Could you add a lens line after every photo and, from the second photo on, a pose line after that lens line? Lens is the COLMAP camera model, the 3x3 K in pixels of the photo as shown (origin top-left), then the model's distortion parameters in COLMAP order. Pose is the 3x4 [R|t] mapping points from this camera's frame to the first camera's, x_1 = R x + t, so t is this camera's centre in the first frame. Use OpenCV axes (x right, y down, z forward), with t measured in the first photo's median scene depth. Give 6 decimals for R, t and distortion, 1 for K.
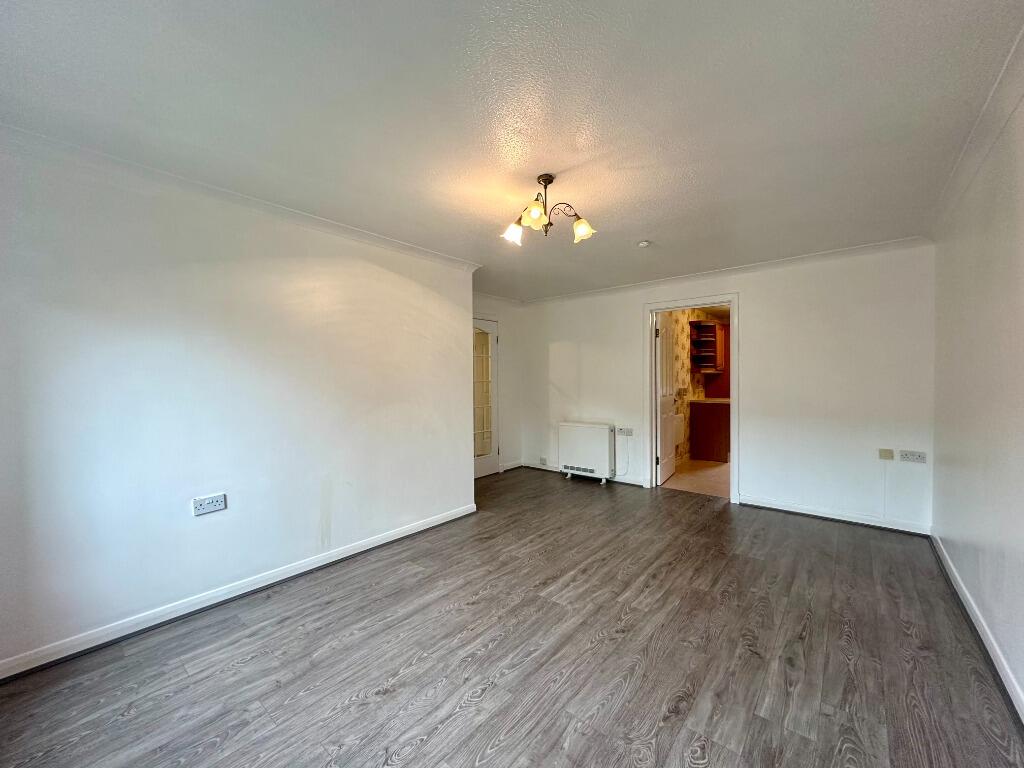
lens RADIAL K [[410.3, 0, 511.5], [0, 410.3, 380.4], [0, 0, 1]] dist [0.001456, 0.000303]
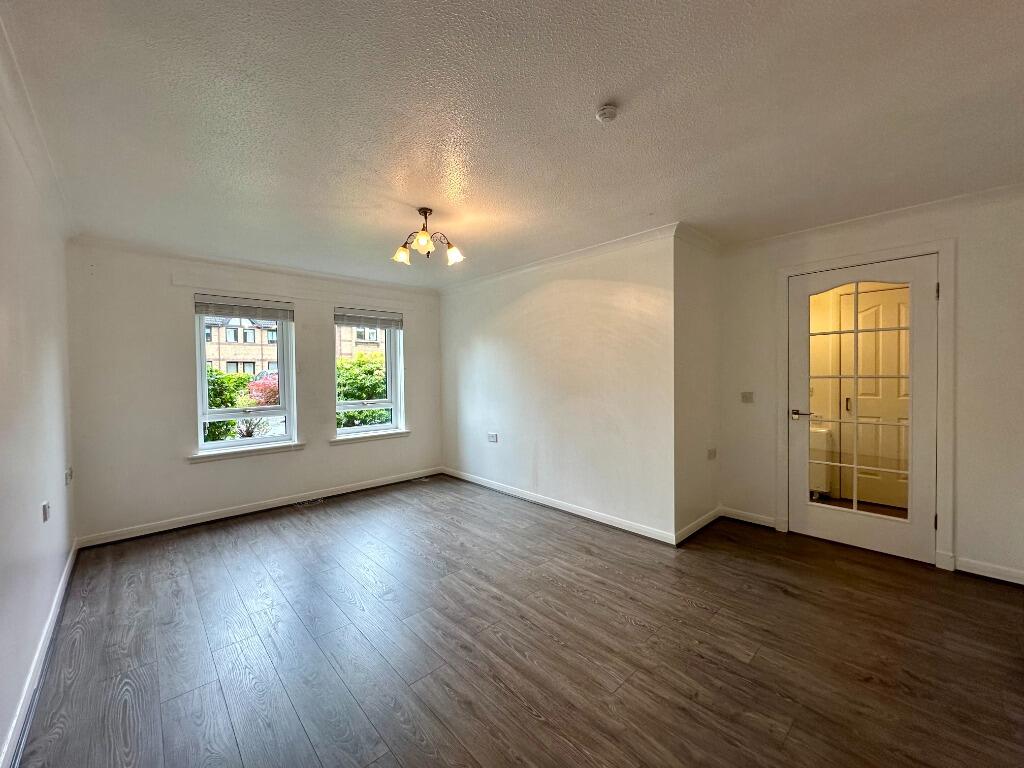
lens RADIAL K [[410.3, 0, 509.9], [0, 410.3, 381.5], [0, 0, 1]] dist [0.001456, 0.000303]
pose [[-0.128044, 0.028308, -0.991364, 0.936824], [0.004852, 0.999598, 0.027917, -0.016356], [0.991757, -0.001236, -0.128130, 1.045003]]
